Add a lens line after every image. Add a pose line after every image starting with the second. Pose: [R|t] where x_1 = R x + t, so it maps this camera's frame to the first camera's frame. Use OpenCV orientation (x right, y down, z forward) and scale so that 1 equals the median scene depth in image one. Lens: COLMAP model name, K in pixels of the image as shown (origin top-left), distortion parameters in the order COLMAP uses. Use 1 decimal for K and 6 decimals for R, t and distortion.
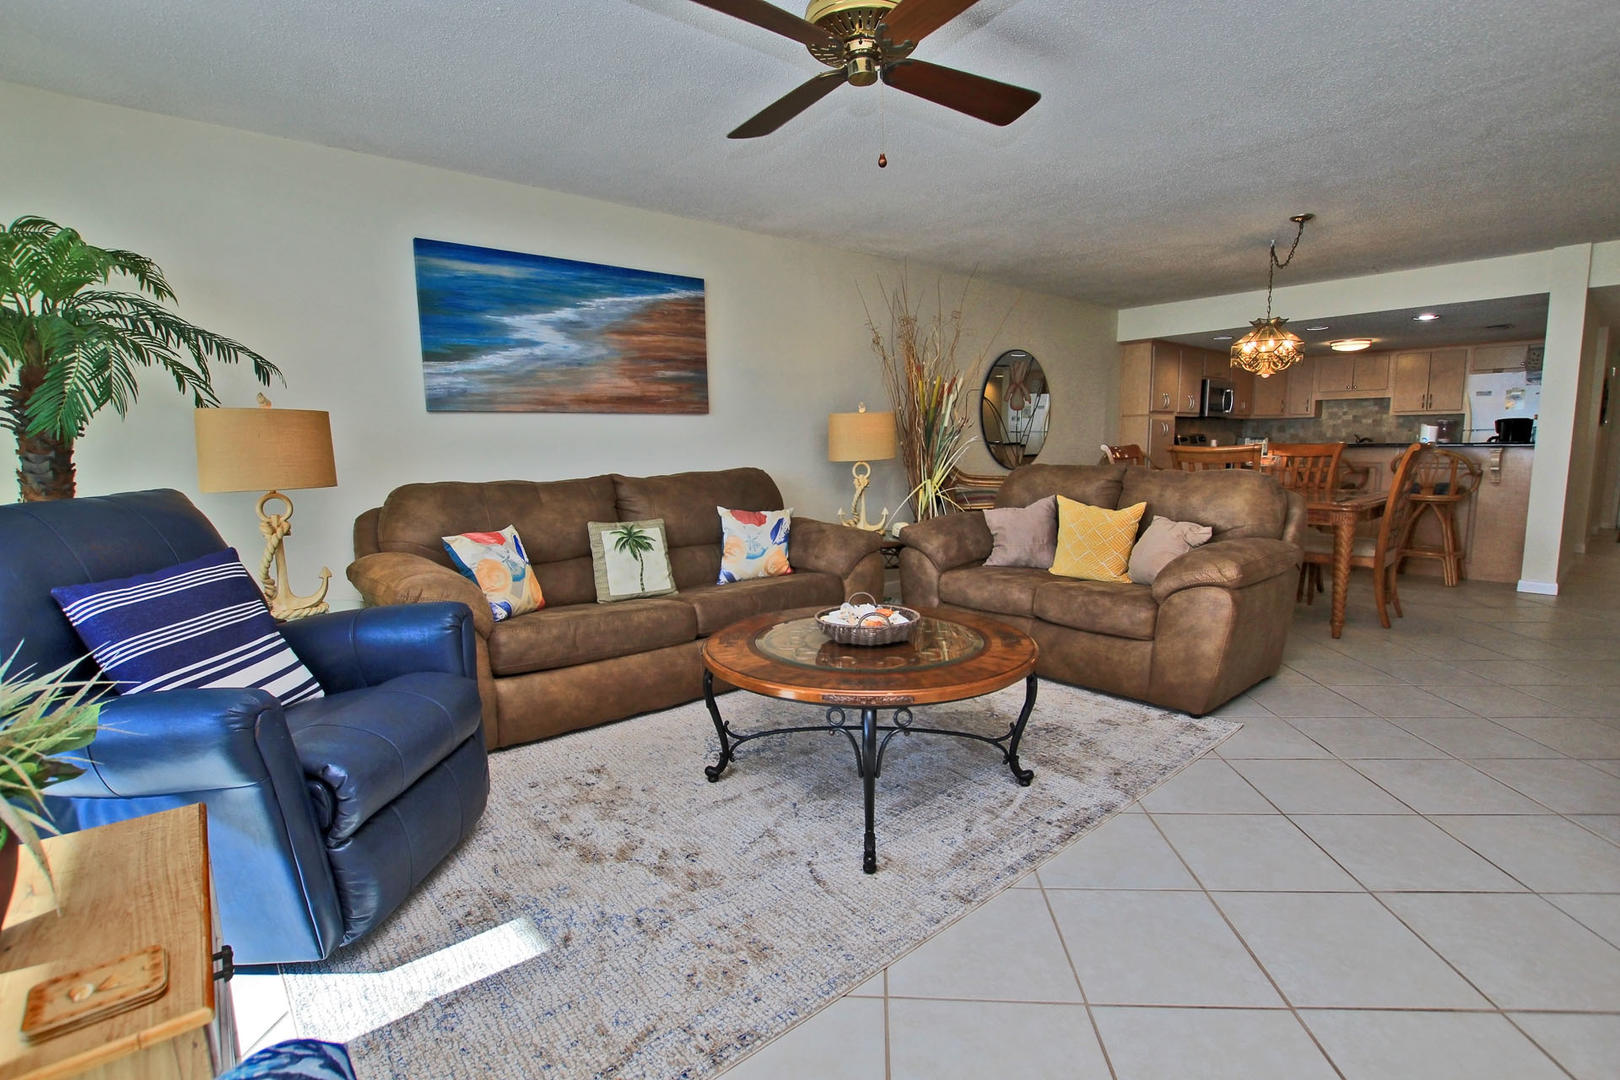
lens RADIAL K [[755.8, 0, 810.0], [0, 755.8, 540.0], [0, 0, 1]] dist [-0.029789, 0.005332]
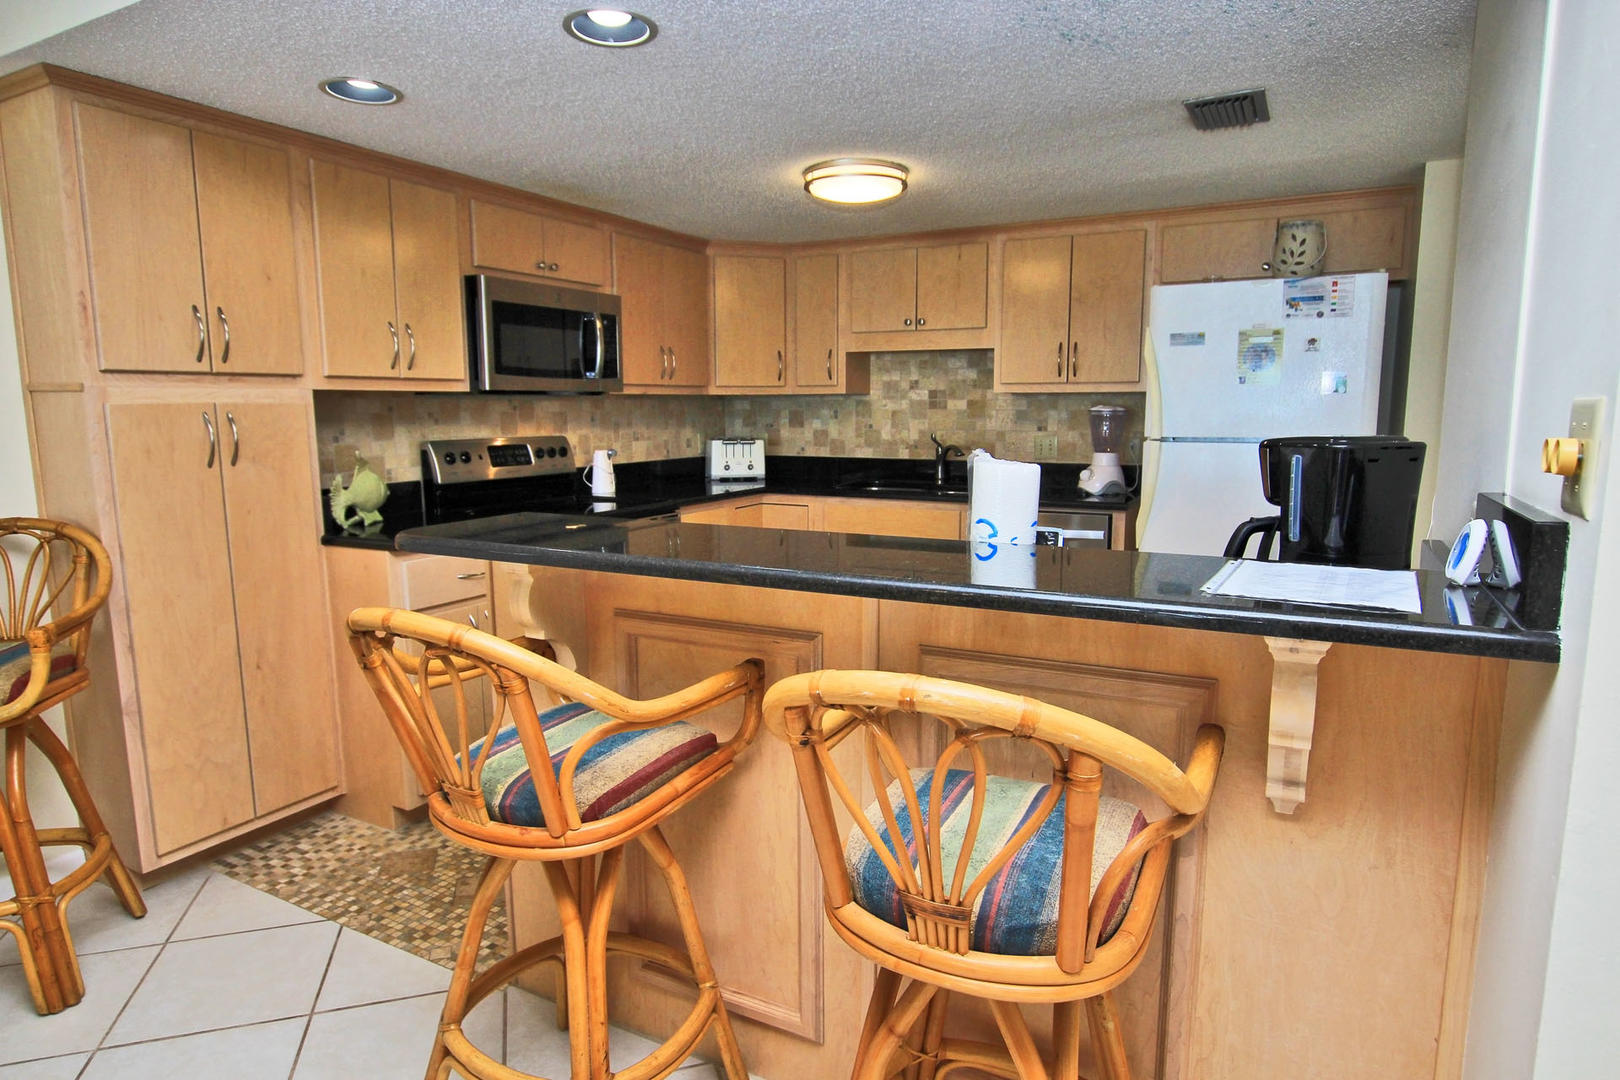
lens RADIAL K [[937.3, 0, 810.0], [0, 937.3, 540.0], [0, 0, 1]] dist [-0.022239, 0.001120]
pose [[0.931571, -0.042137, 0.361109, 0.971001], [0.038080, 0.999106, 0.018346, -0.195681], [-0.361559, -0.003340, 0.932343, 1.090455]]
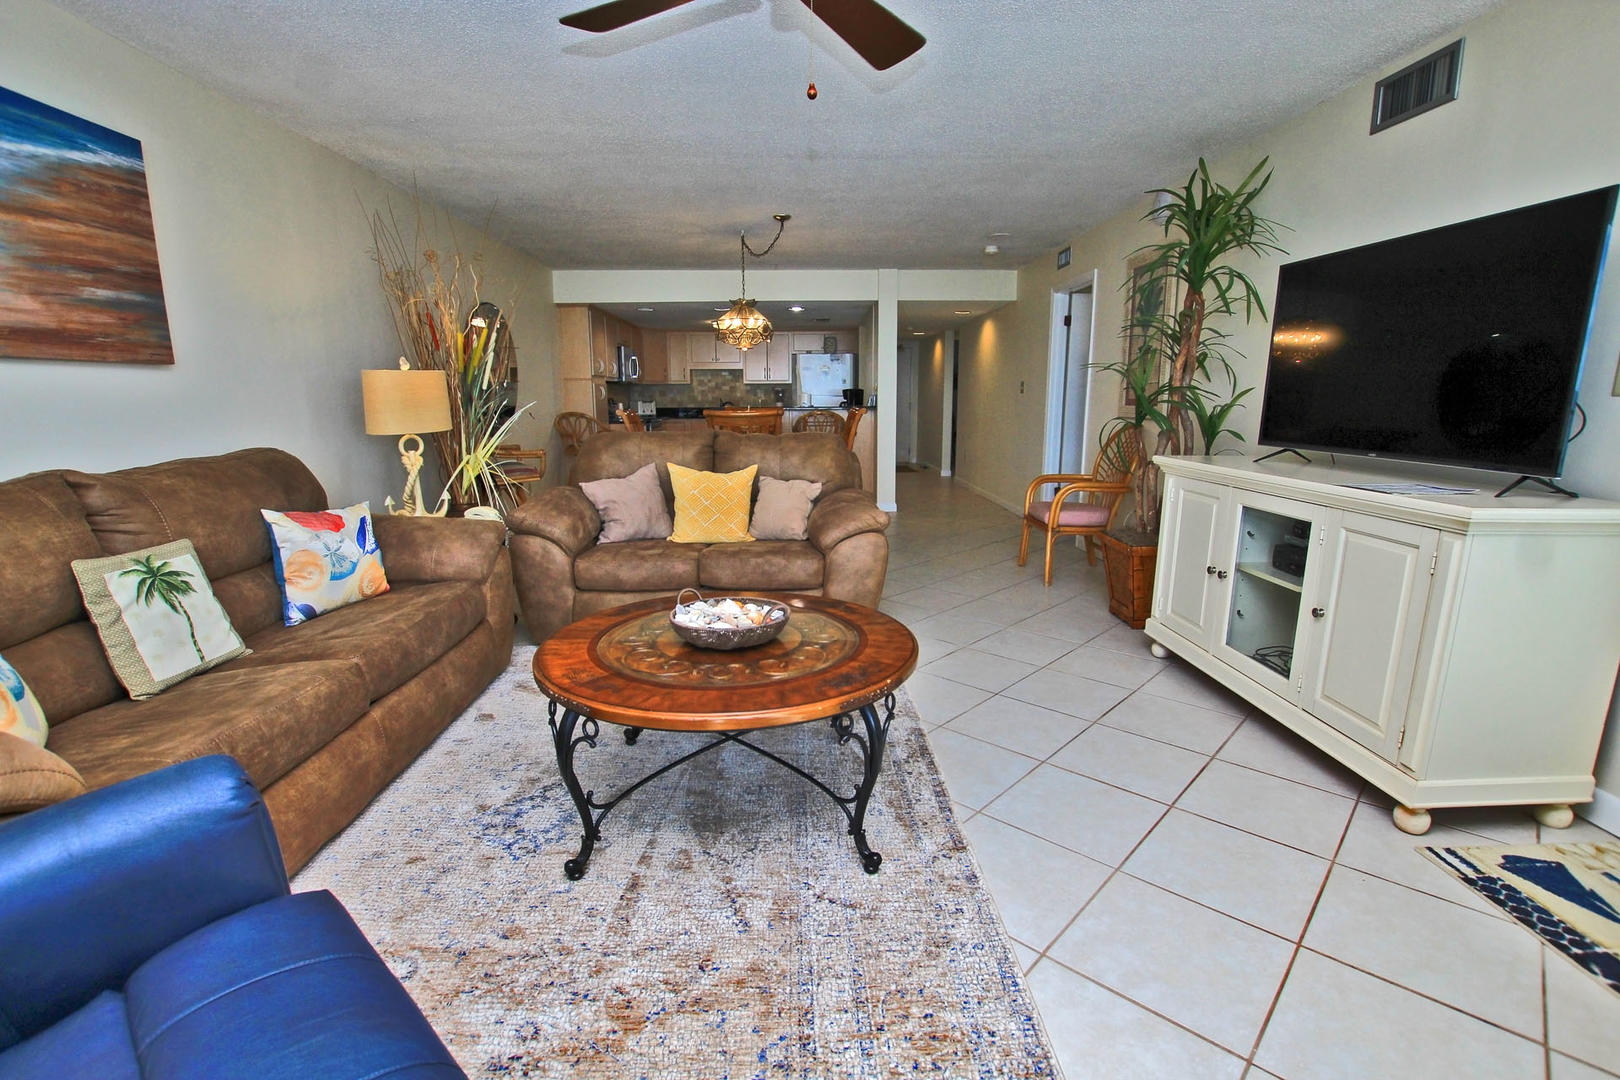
lens RADIAL K [[755.8, 0, 810.0], [0, 755.8, 540.0], [0, 0, 1]] dist [-0.029789, 0.005332]
pose [[0.632091, -0.132567, 0.763470, -0.296408], [0.093778, 0.991103, 0.094451, -0.032382], [-0.769198, 0.011895, 0.638899, 0.208552]]
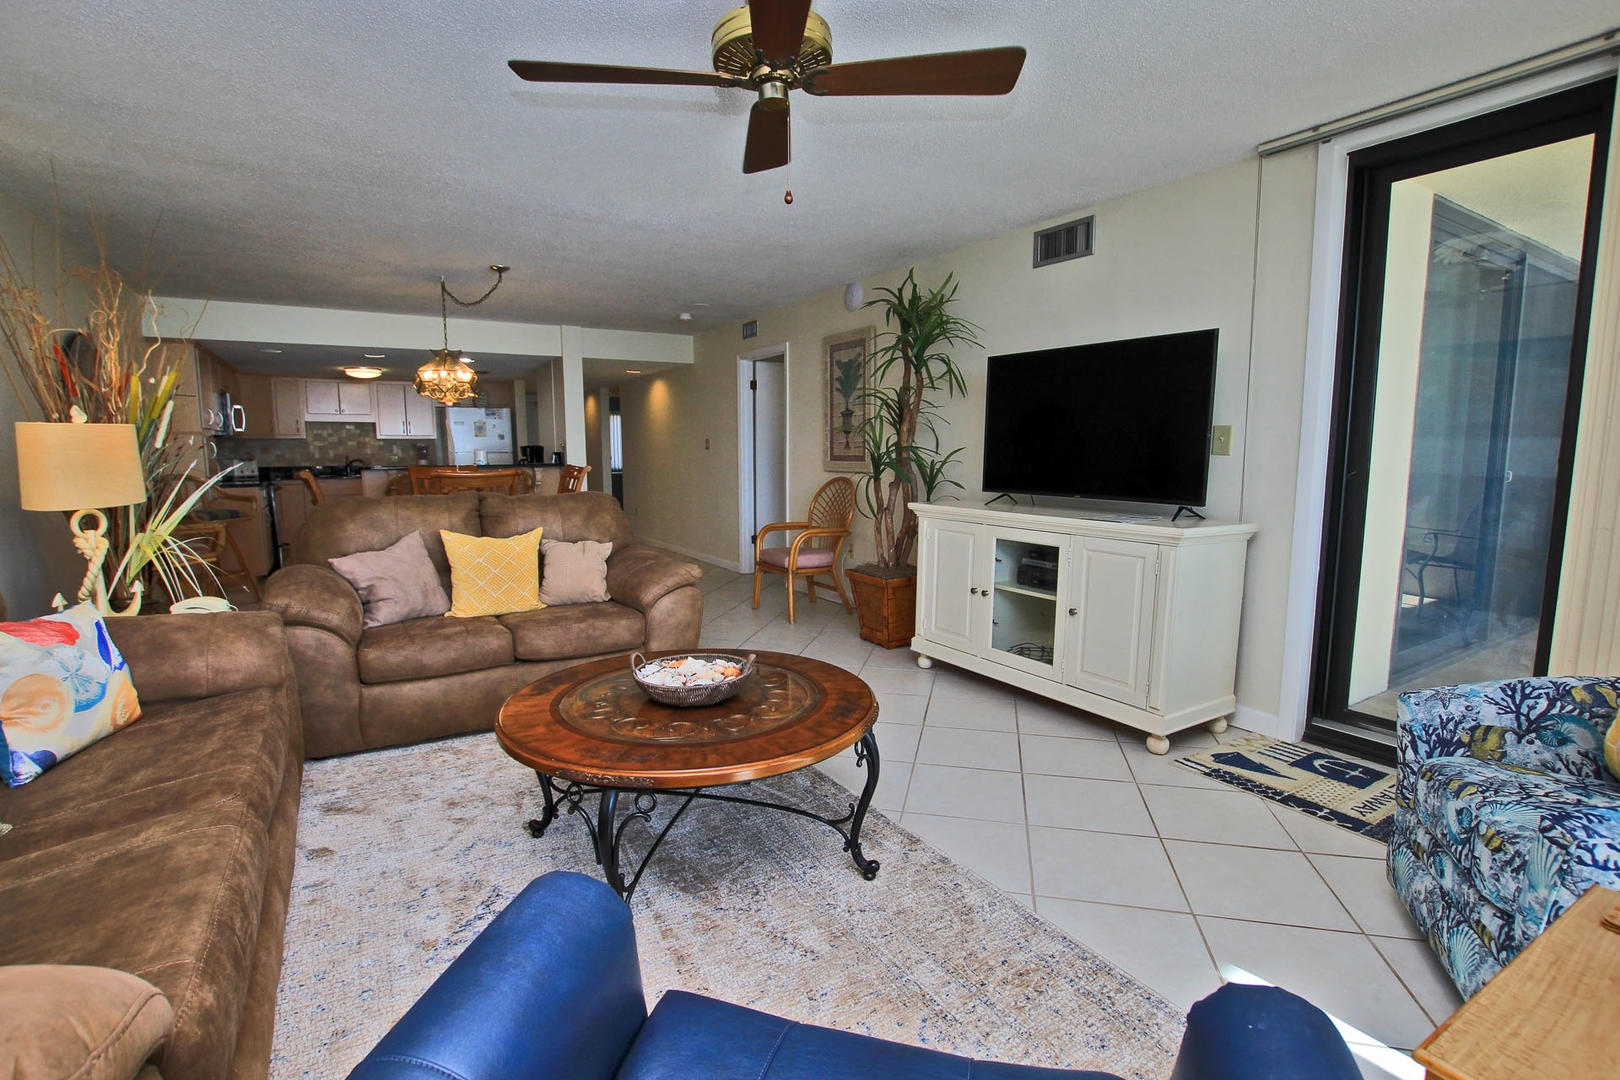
lens RADIAL K [[760.4, 0, 810.0], [0, 760.4, 540.0], [0, 0, 1]] dist [-0.024306, 0.000275]
pose [[0.160398, -0.102933, 0.981671, -0.435470], [0.126581, 0.988481, 0.082965, -0.061381], [-0.978902, 0.110953, 0.171580, 0.393066]]
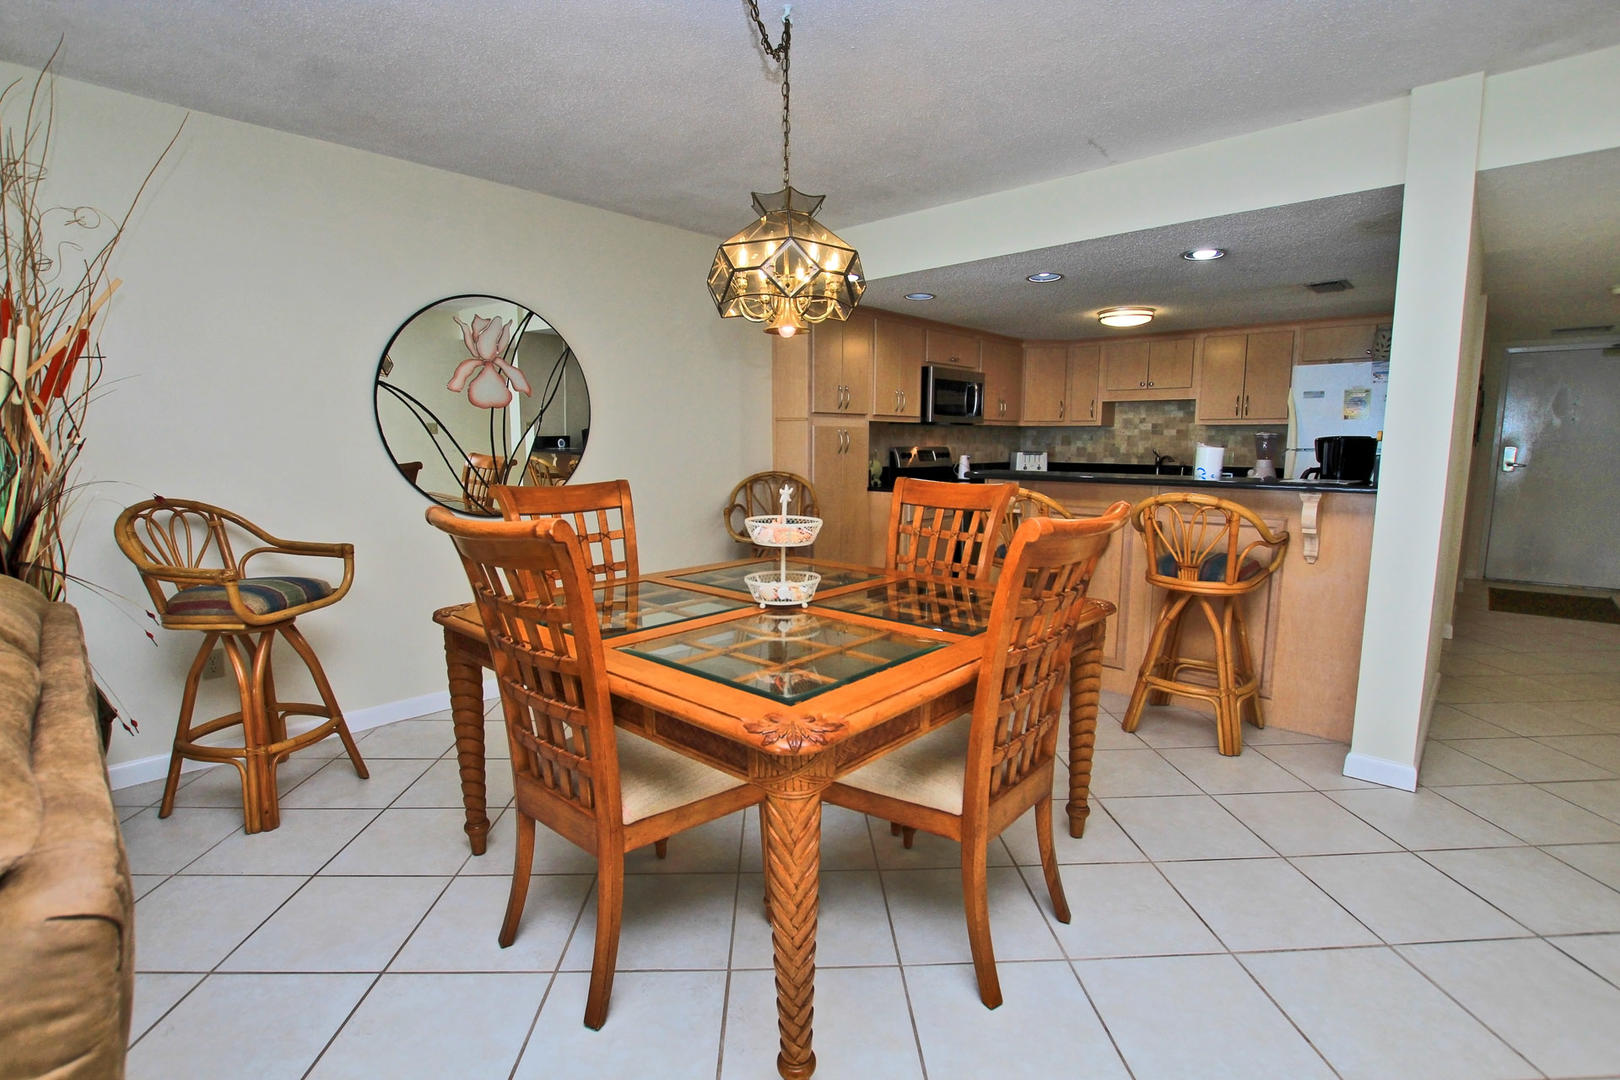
lens RADIAL K [[755.8, 0, 810.0], [0, 755.8, 540.0], [0, 0, 1]] dist [-0.029789, 0.005332]
pose [[0.993679, -0.000092, 0.112263, 0.663593], [-0.000291, 0.999994, 0.003403, -0.119785], [-0.112263, -0.003414, 0.993673, 0.660621]]
